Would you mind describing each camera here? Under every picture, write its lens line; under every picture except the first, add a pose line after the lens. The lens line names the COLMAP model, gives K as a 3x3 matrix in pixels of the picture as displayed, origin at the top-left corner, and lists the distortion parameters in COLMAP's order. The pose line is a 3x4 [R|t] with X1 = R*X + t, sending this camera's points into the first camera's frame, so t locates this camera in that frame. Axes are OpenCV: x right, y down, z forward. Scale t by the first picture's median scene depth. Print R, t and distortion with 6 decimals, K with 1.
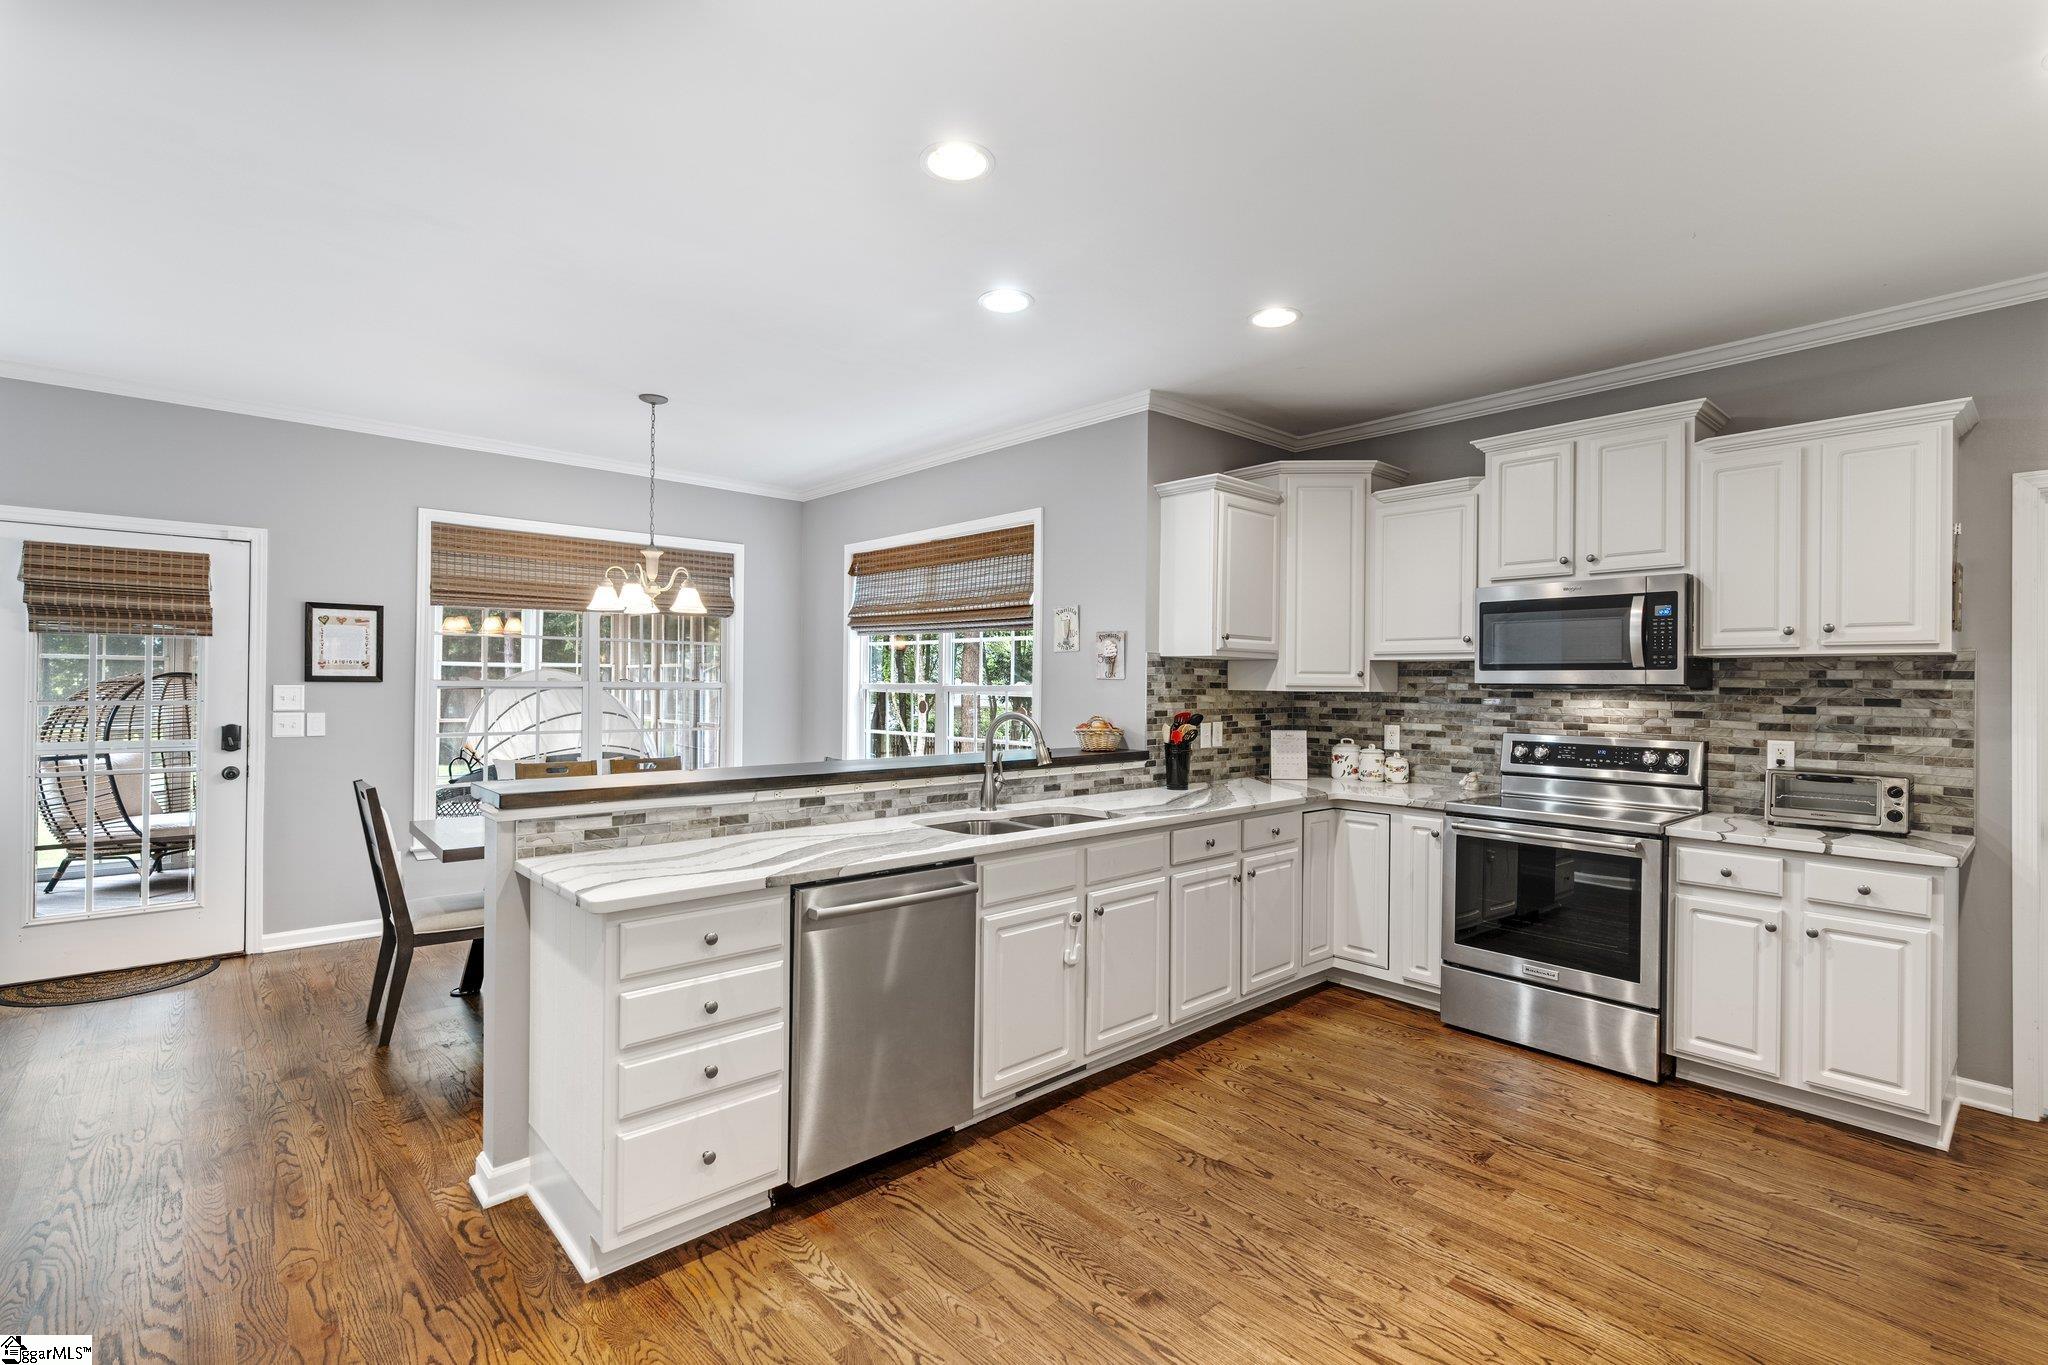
lens RADIAL K [[929.6, 0, 1040.7], [0, 929.6, 685.4], [0, 0, 1]] dist [-0.005791, 0.002885]
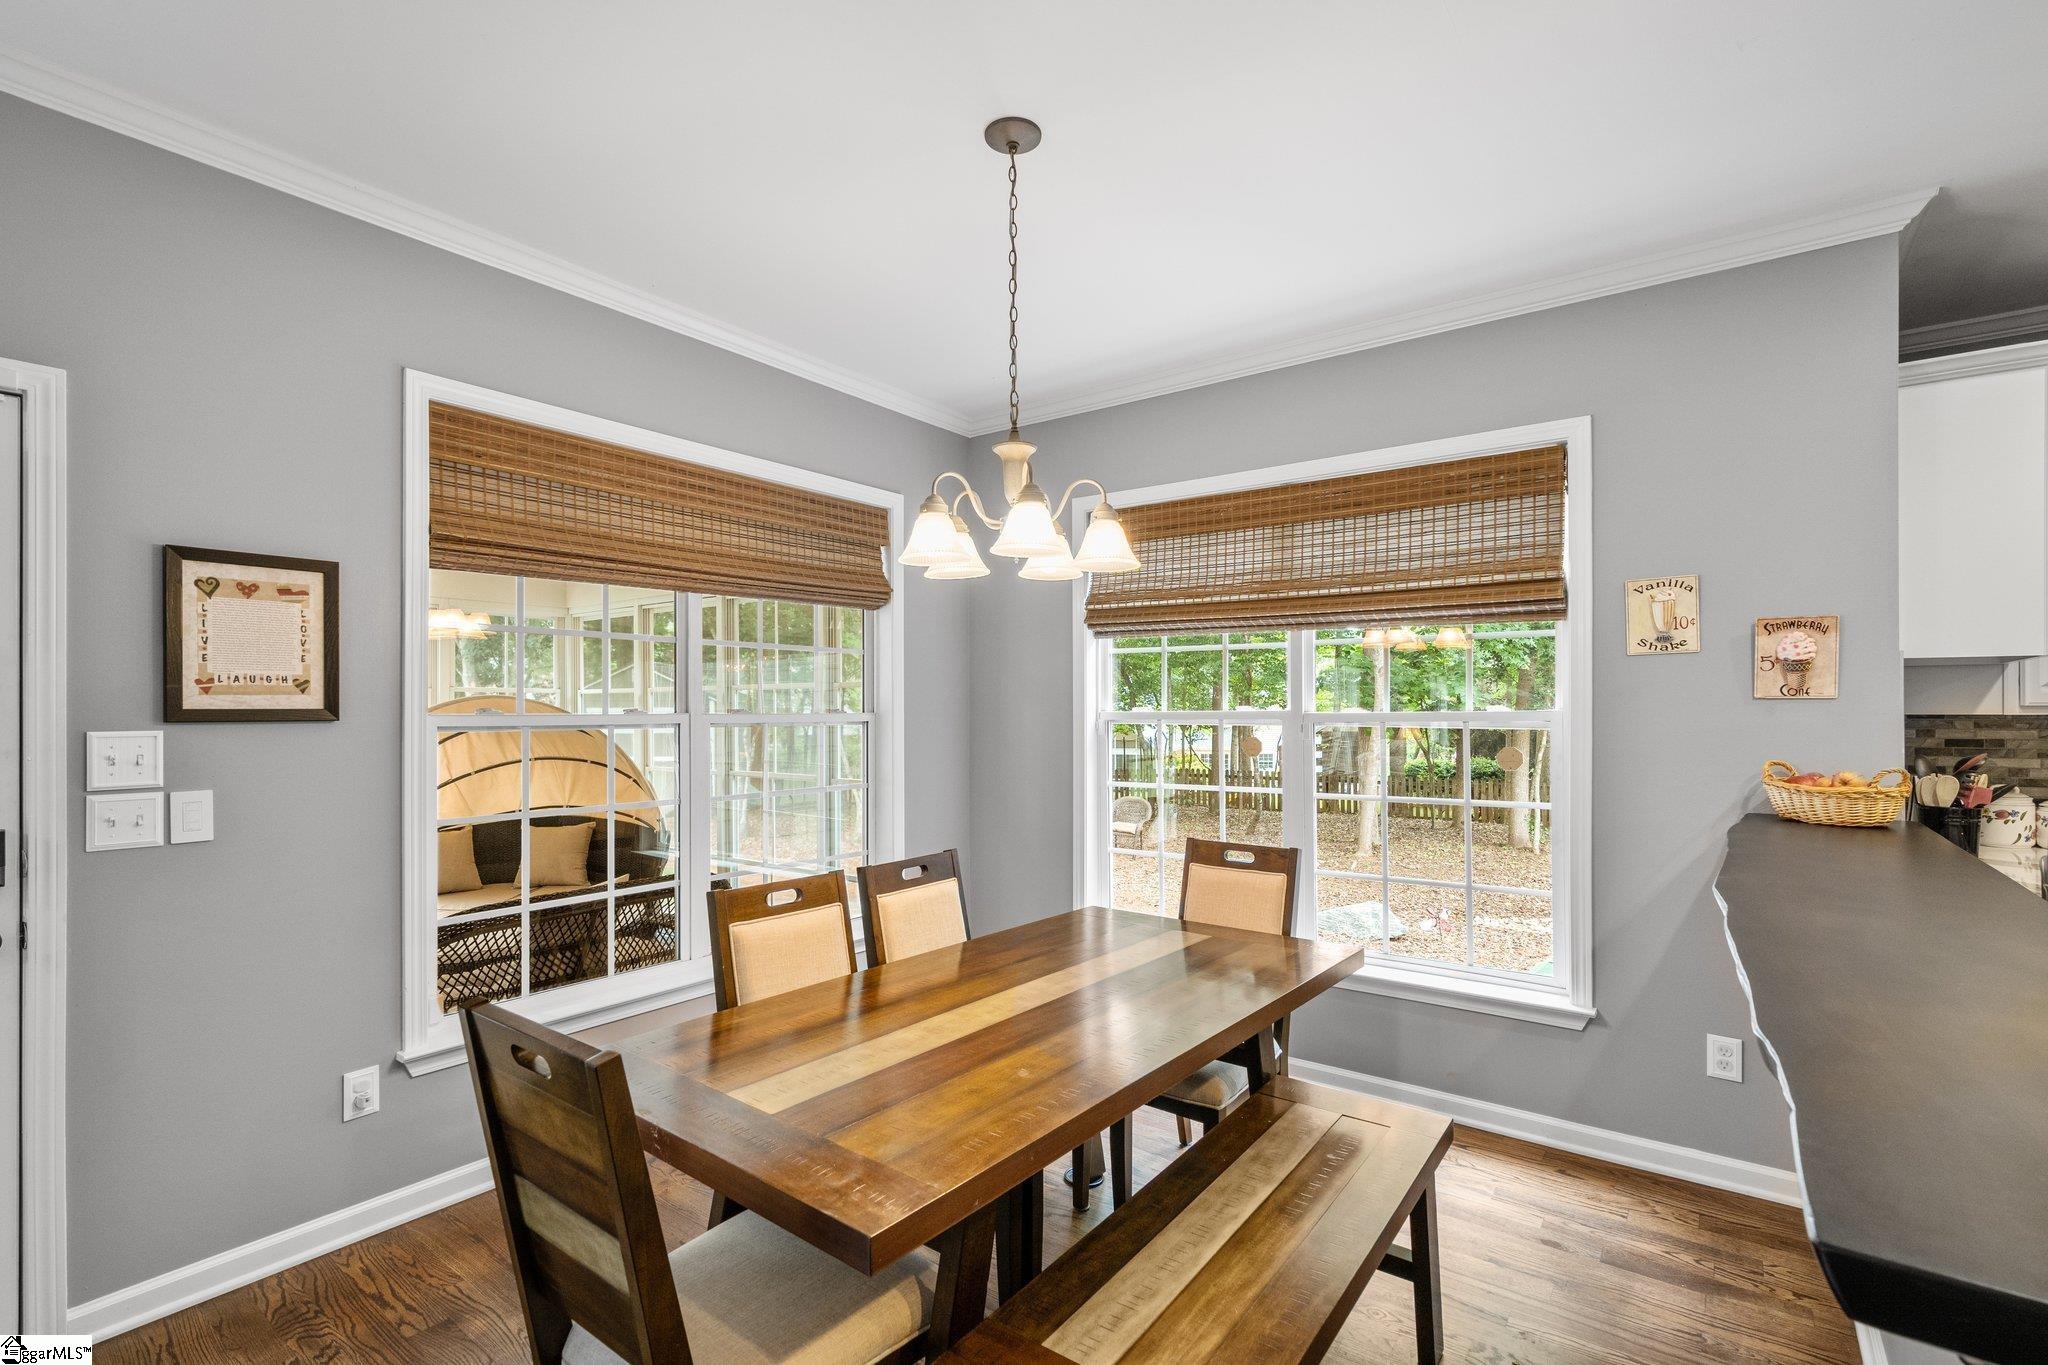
lens RADIAL K [[929.6, 0, 1040.4], [0, 929.6, 703.5], [0, 0, 1]] dist [-0.005791, 0.002885]
pose [[0.981441, -0.010647, 0.191468, -0.507064], [0.012608, 0.999880, -0.009027, -0.004355], [-0.191348, 0.011273, 0.981457, 0.525383]]
